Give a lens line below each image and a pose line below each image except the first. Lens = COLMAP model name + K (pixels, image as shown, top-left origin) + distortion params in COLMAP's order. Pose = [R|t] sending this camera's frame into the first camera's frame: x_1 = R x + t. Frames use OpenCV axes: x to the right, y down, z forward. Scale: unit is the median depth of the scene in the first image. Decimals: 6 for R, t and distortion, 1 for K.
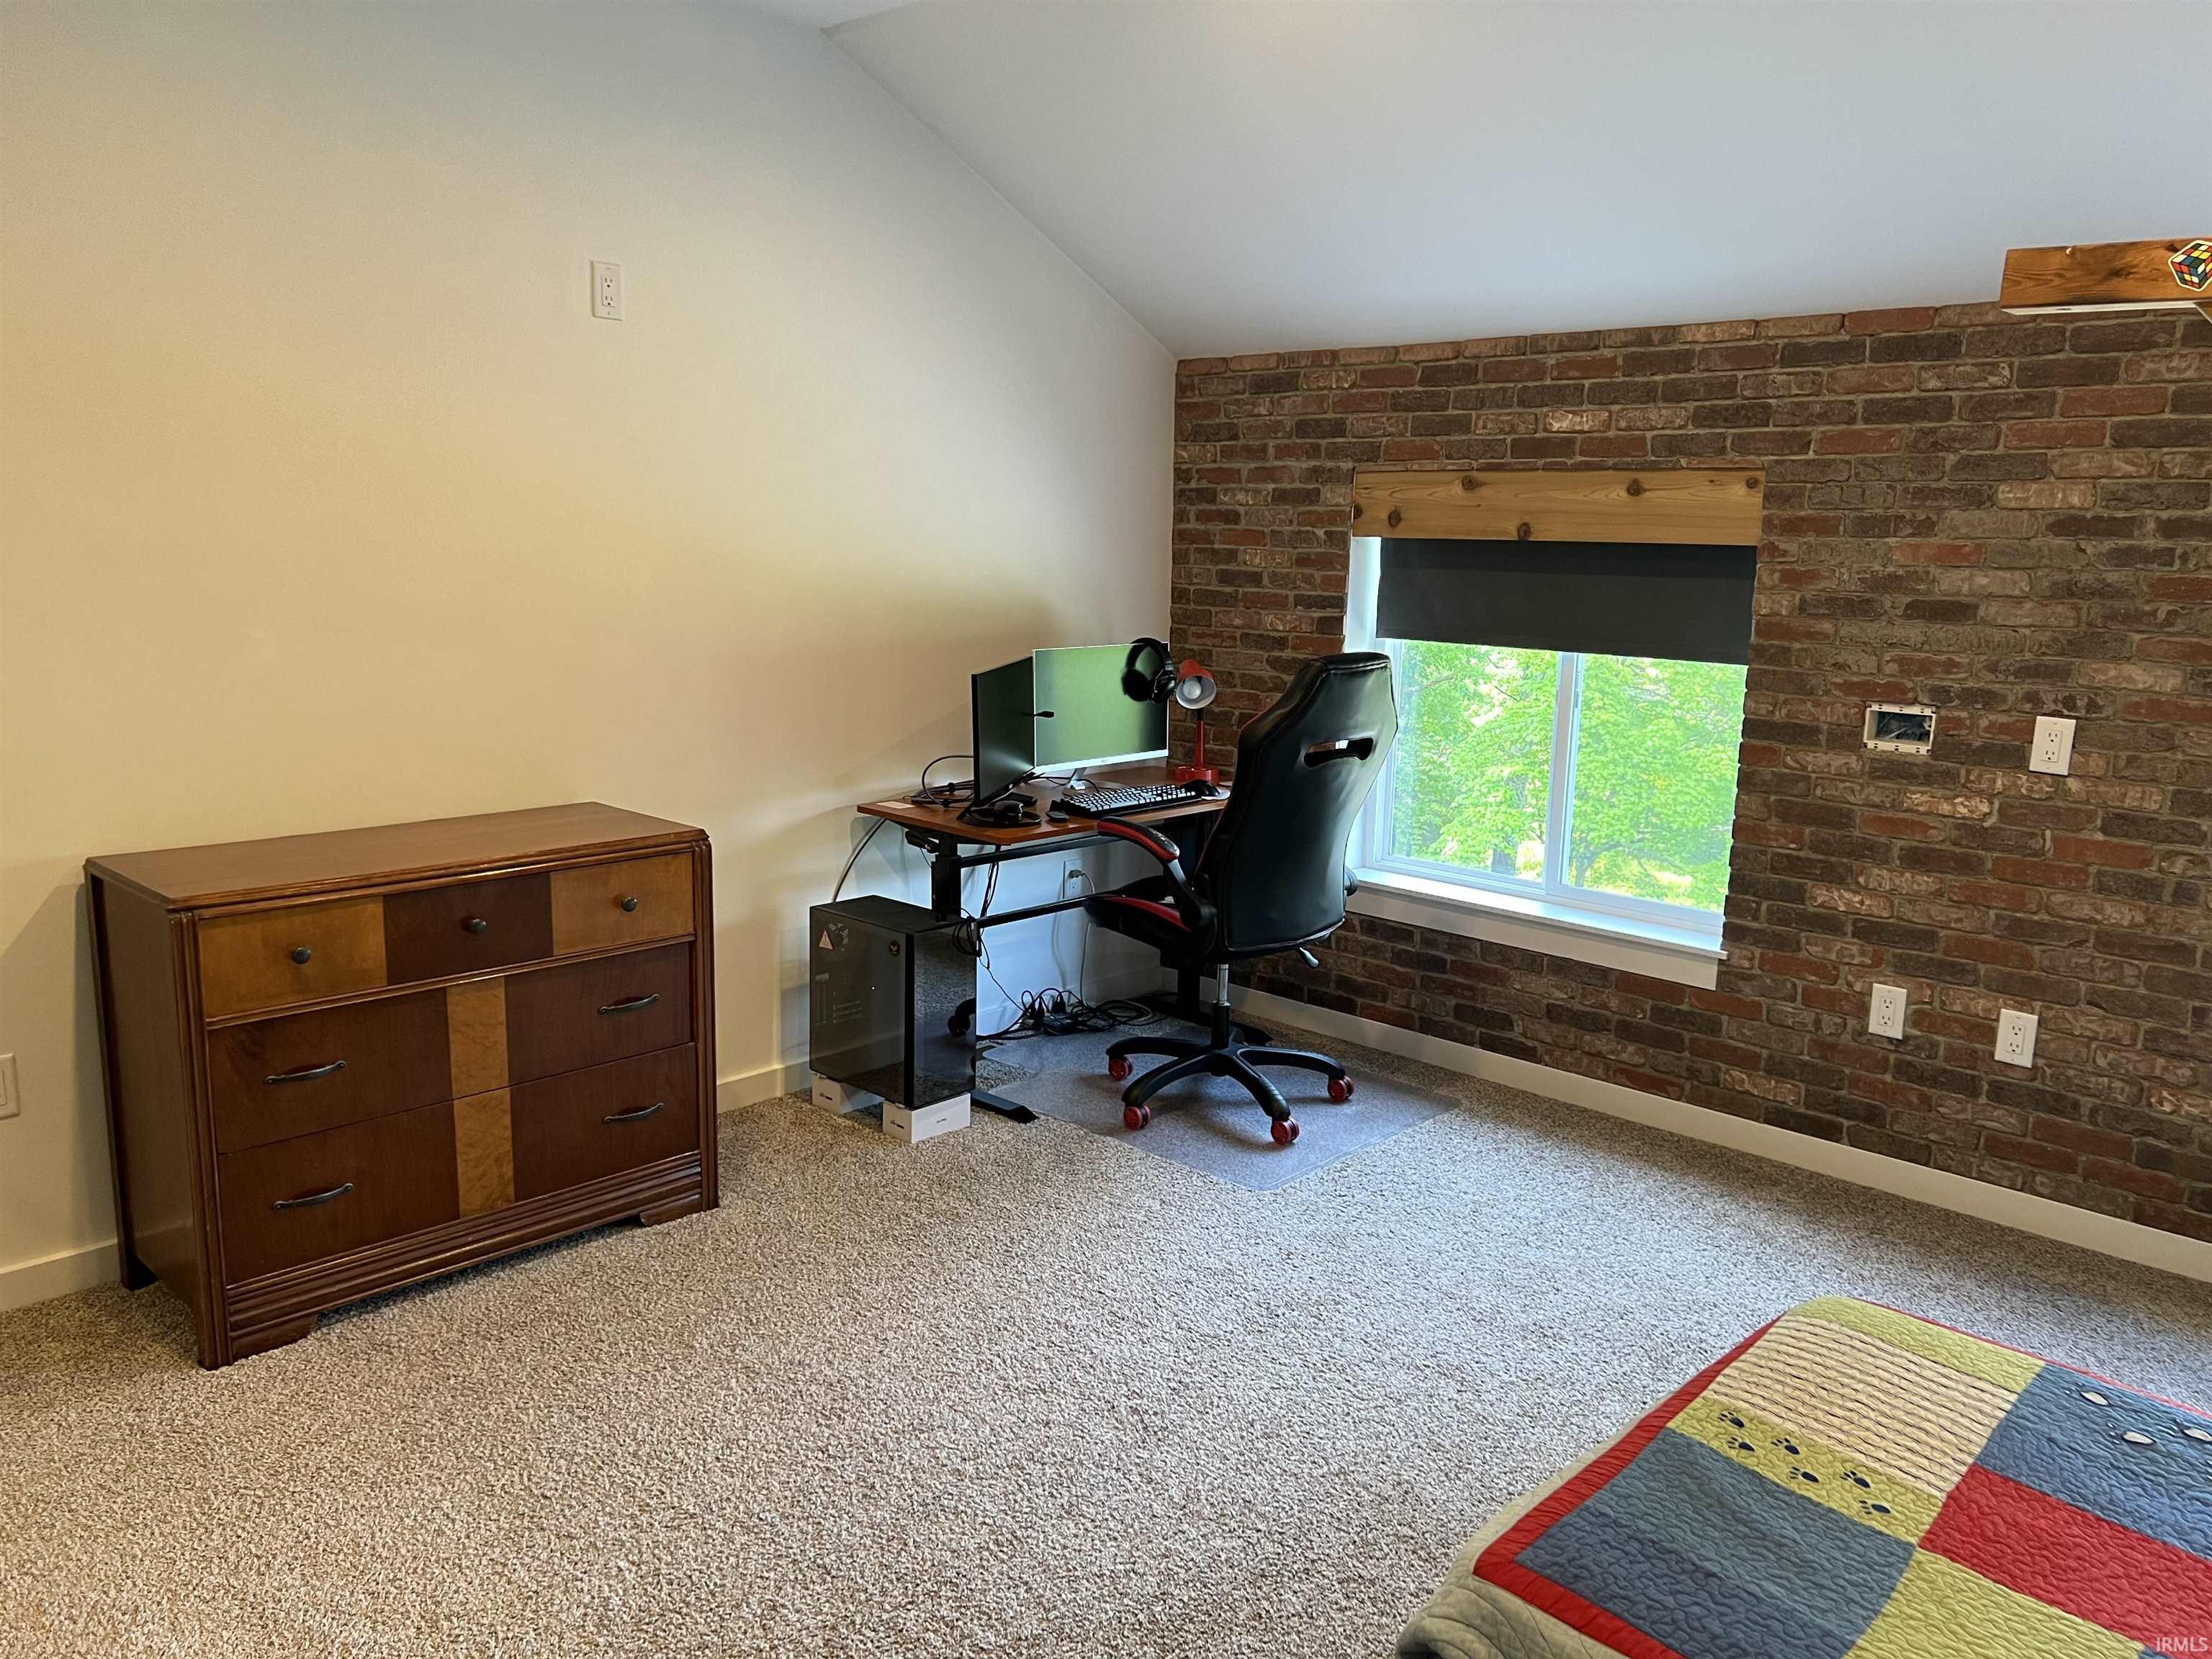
lens RADIAL K [[1667.9, 0, 1105.6], [0, 1667.9, 820.1], [0, 0, 1]] dist [0.043848, -0.049203]
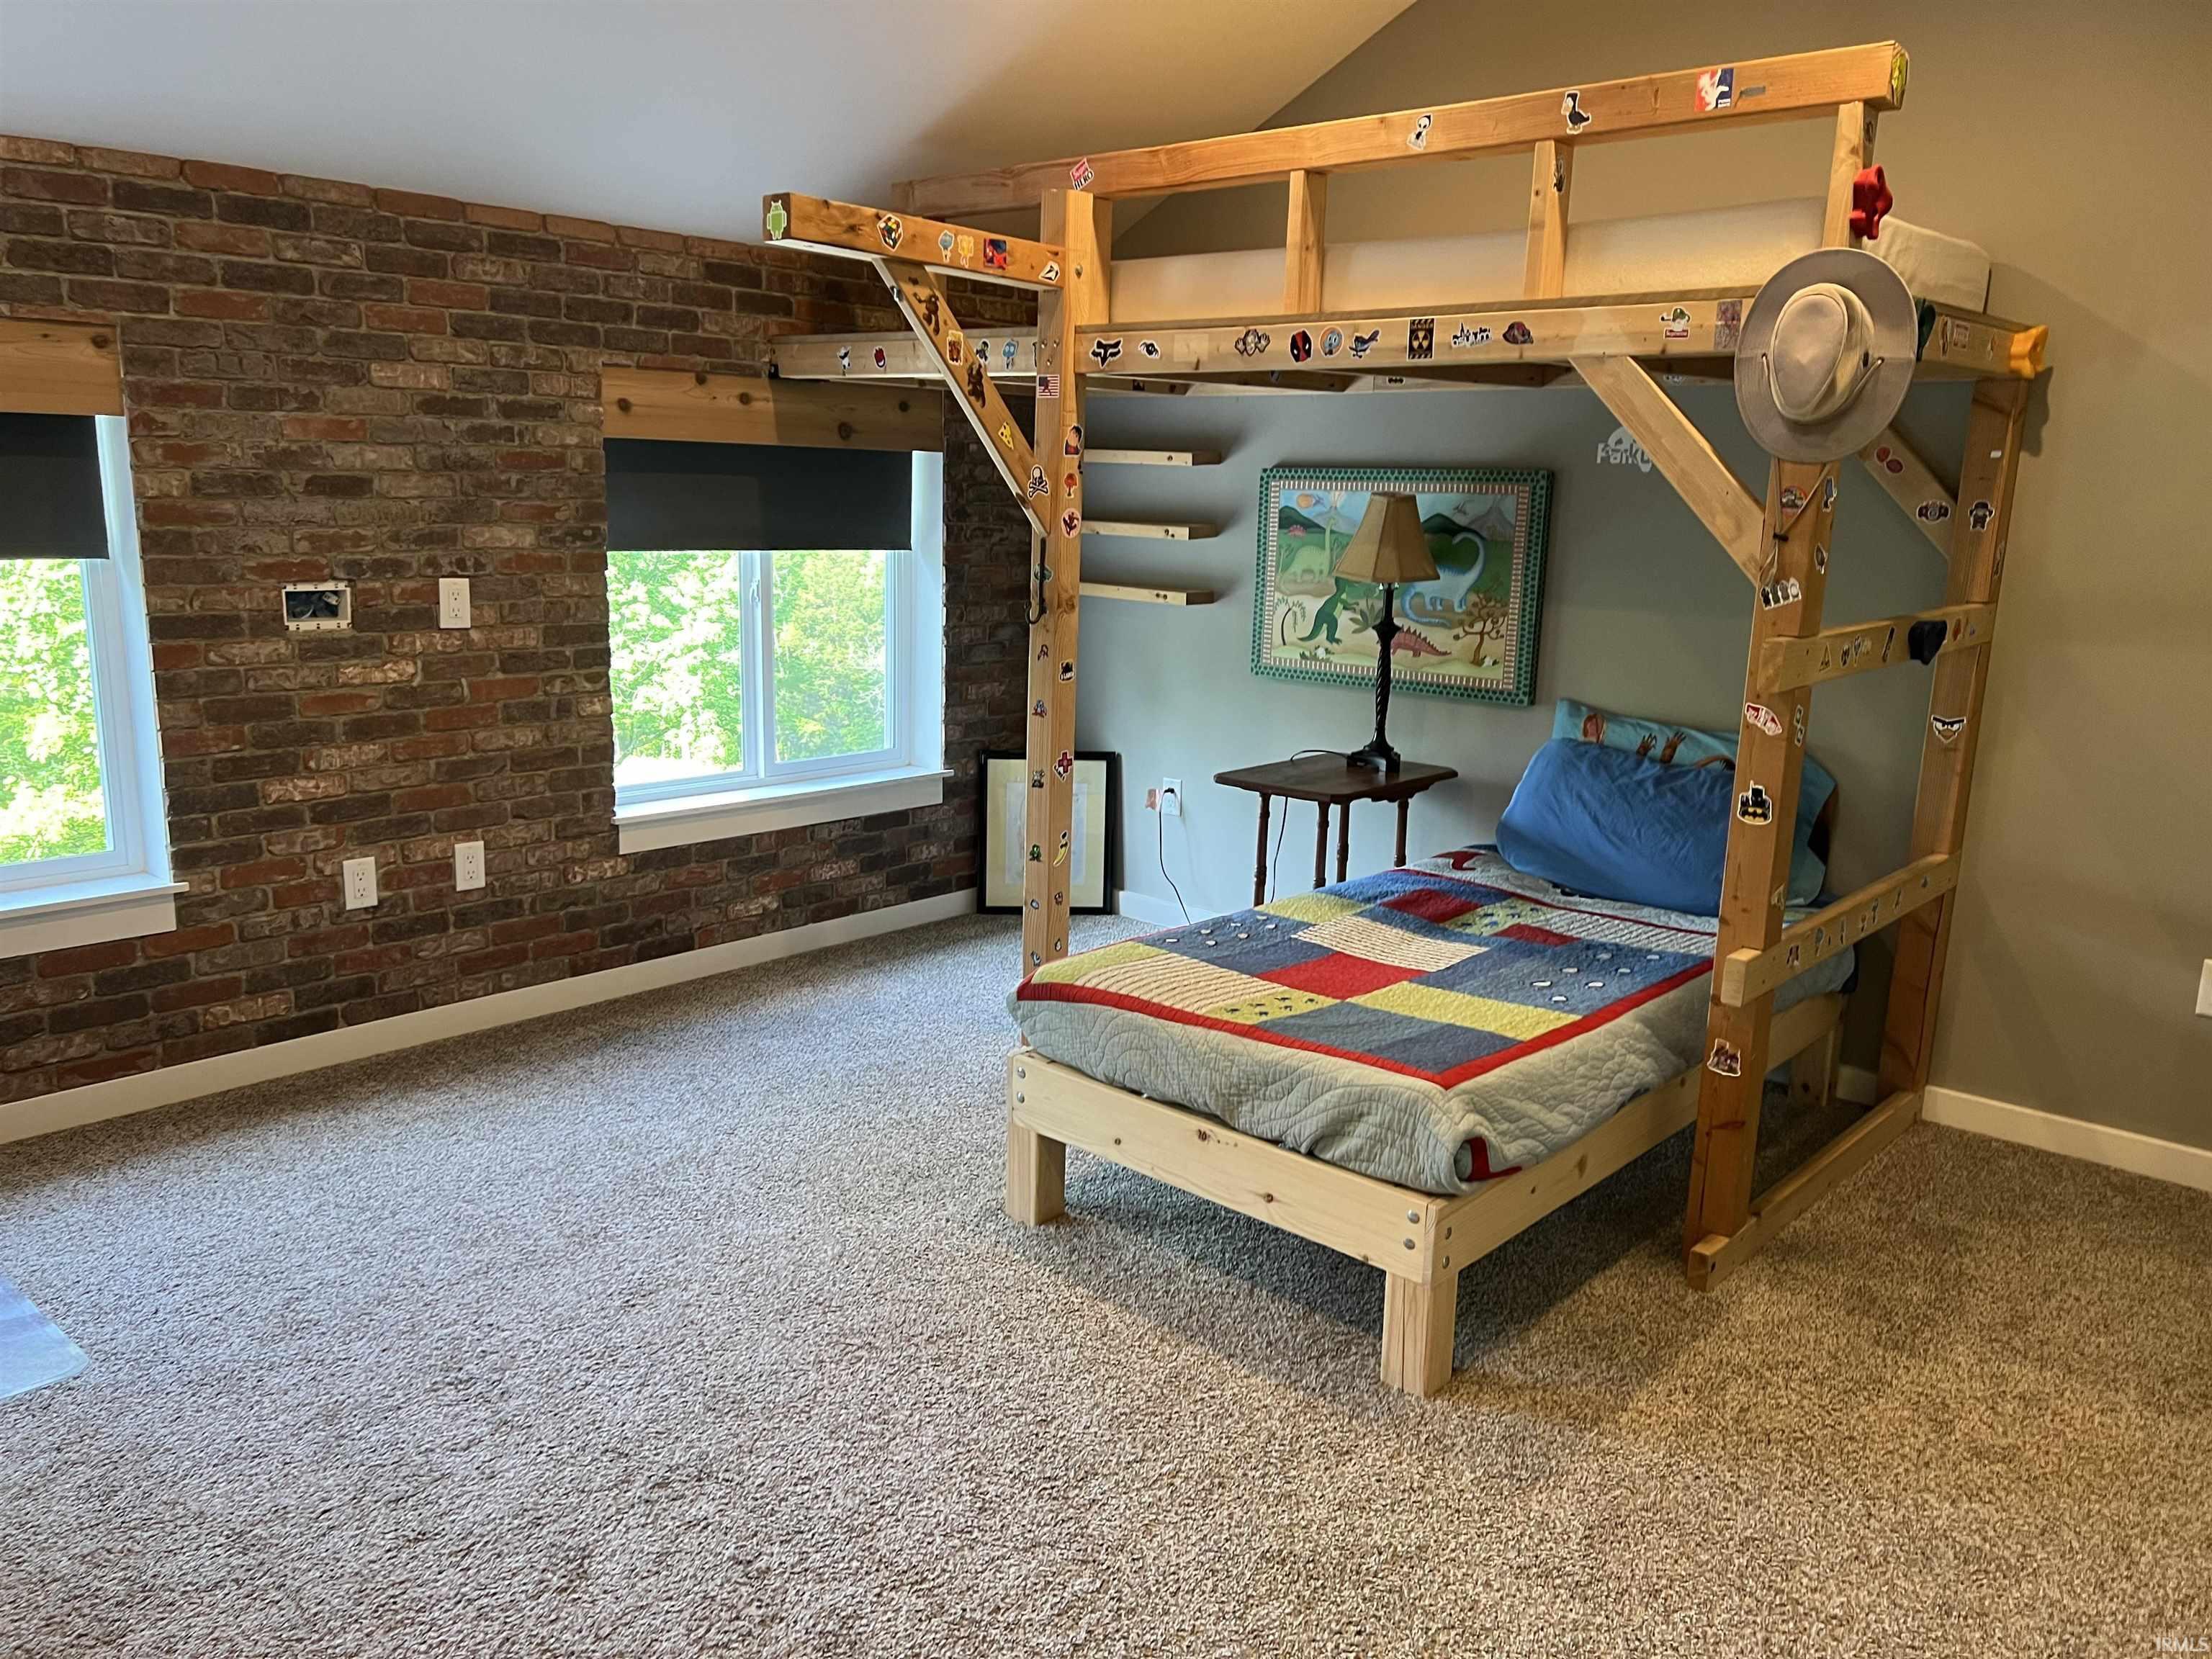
lens RADIAL K [[1667.9, 0, 1104.6], [0, 1667.9, 835.8], [0, 0, 1]] dist [0.043848, -0.049203]
pose [[-0.037797, -0.232729, 0.971807, -0.552023], [0.147751, 0.960511, 0.235770, -0.090432], [-0.988302, 0.152497, -0.001918, 0.562555]]
